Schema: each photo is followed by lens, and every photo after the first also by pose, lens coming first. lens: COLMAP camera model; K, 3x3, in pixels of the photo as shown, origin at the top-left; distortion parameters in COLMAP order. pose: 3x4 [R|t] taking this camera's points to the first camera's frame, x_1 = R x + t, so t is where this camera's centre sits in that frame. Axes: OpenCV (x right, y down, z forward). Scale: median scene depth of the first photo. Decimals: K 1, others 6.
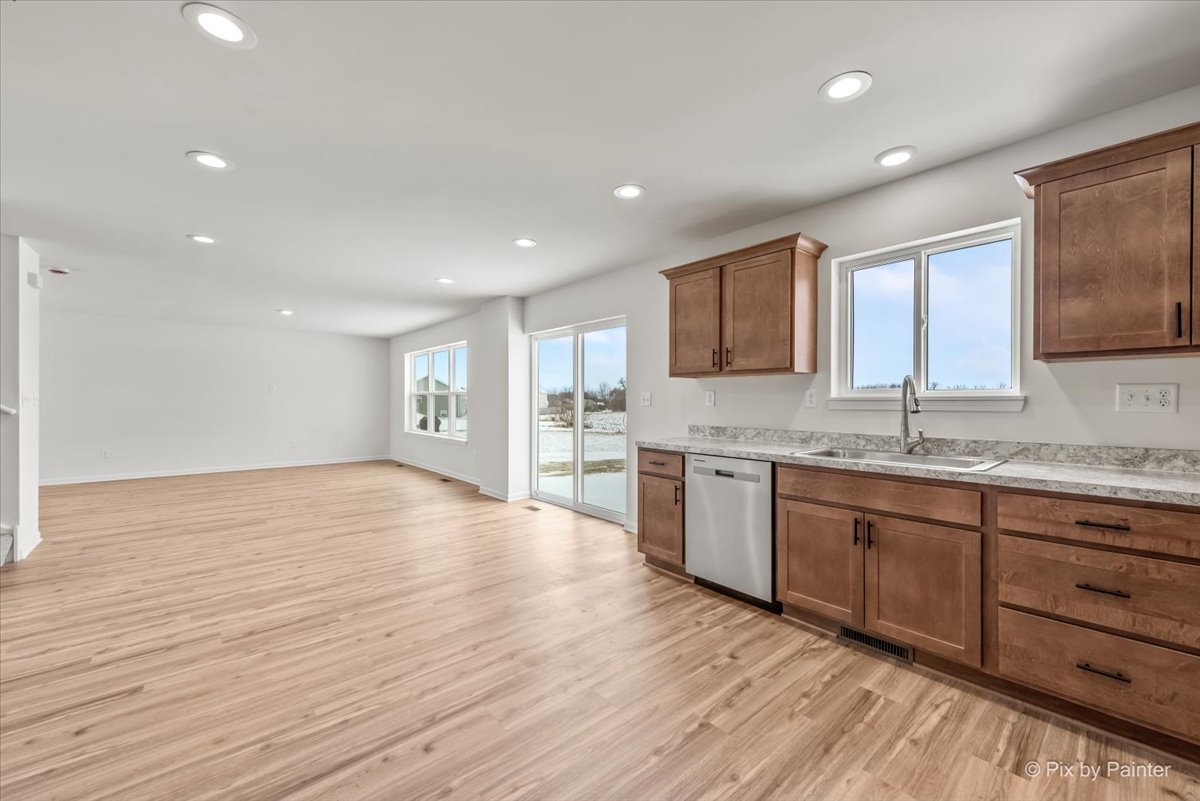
lens RADIAL K [[469.0, 0, 600.0], [0, 469.0, 400.5], [0, 0, 1]] dist [0.002233, -0.000375]
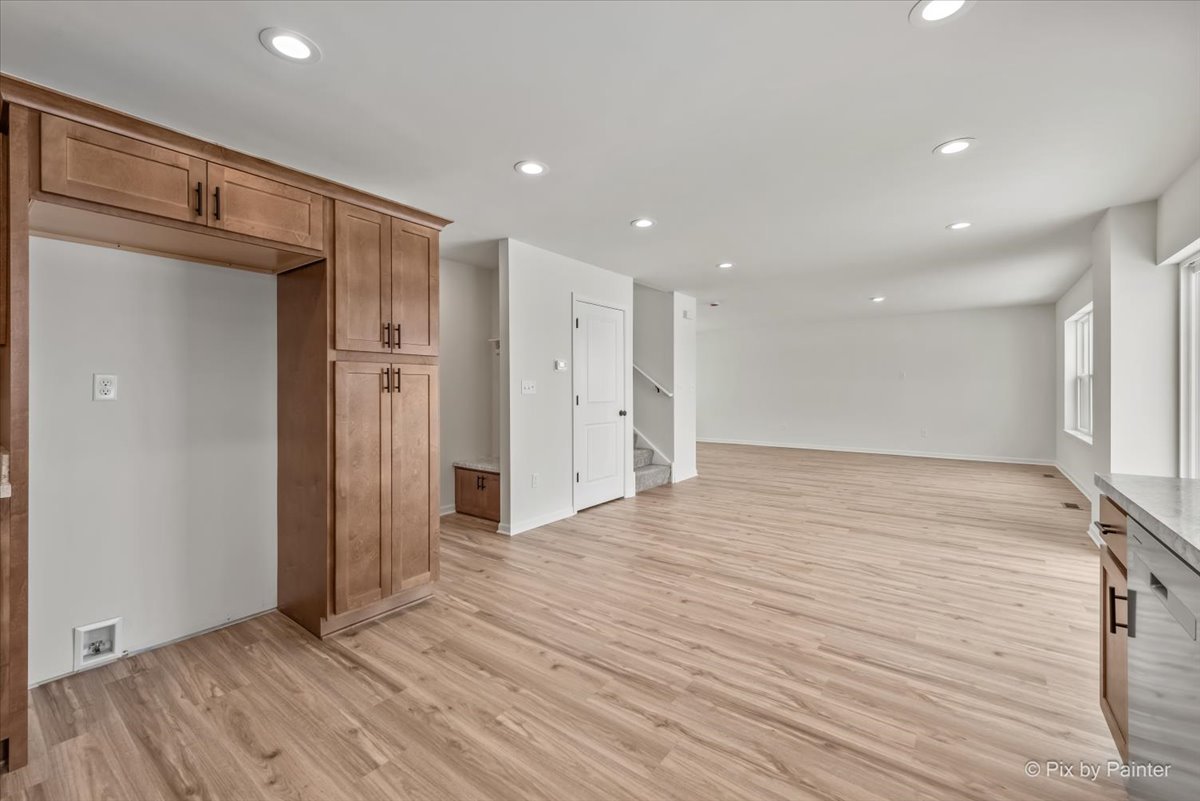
lens RADIAL K [[487.3, 0, 604.6], [0, 487.3, 388.0], [0, 0, 1]] dist [0.002674, 0.000044]
pose [[0.207971, -0.001434, -0.978134, 0.577226], [0.003339, 0.999994, -0.000756, -0.001294], [0.978129, -0.003108, 0.207974, 0.529093]]
